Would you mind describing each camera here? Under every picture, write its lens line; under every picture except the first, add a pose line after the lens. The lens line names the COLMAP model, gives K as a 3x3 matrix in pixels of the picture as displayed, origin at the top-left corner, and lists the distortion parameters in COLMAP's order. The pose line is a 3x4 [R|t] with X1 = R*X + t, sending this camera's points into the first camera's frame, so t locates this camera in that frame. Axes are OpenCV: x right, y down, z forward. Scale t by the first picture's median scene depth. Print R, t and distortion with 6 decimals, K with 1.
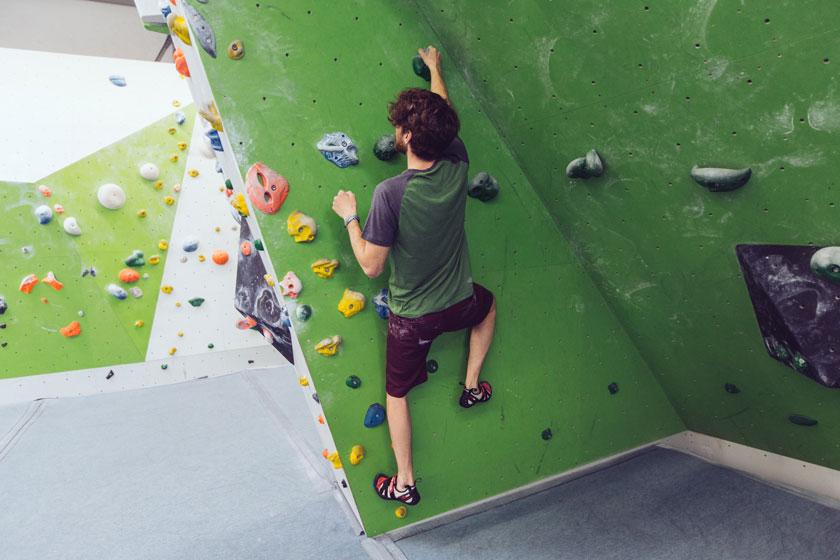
lens RADIAL K [[514.3, 0, 420.0], [0, 514.3, 280.0], [0, 0, 1]] dist [-0.002330, -0.001311]
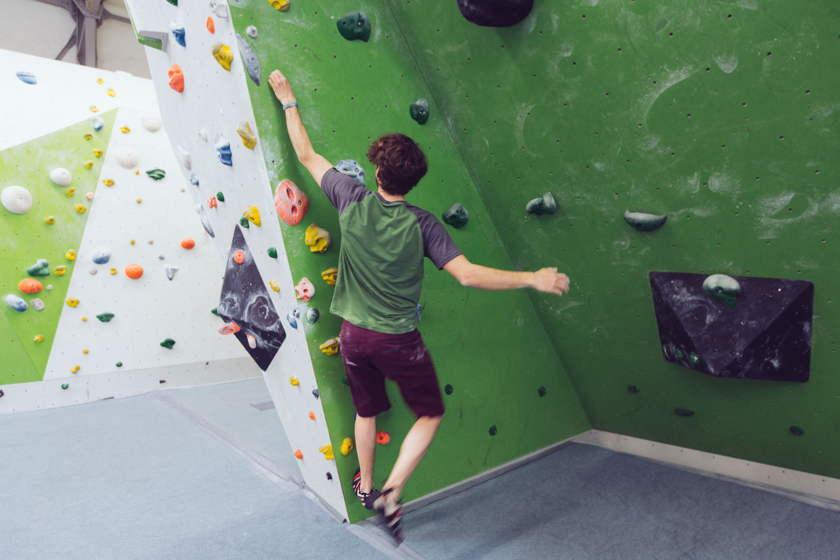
lens RADIAL K [[514.3, 0, 420.0], [0, 514.3, 280.0], [0, 0, 1]] dist [-0.002330, -0.001311]
pose [[0.971367, 0.041793, 0.233878, -0.229279], [-0.027381, 0.997540, -0.064535, 0.045995], [-0.236000, 0.056284, 0.970122, -0.124992]]
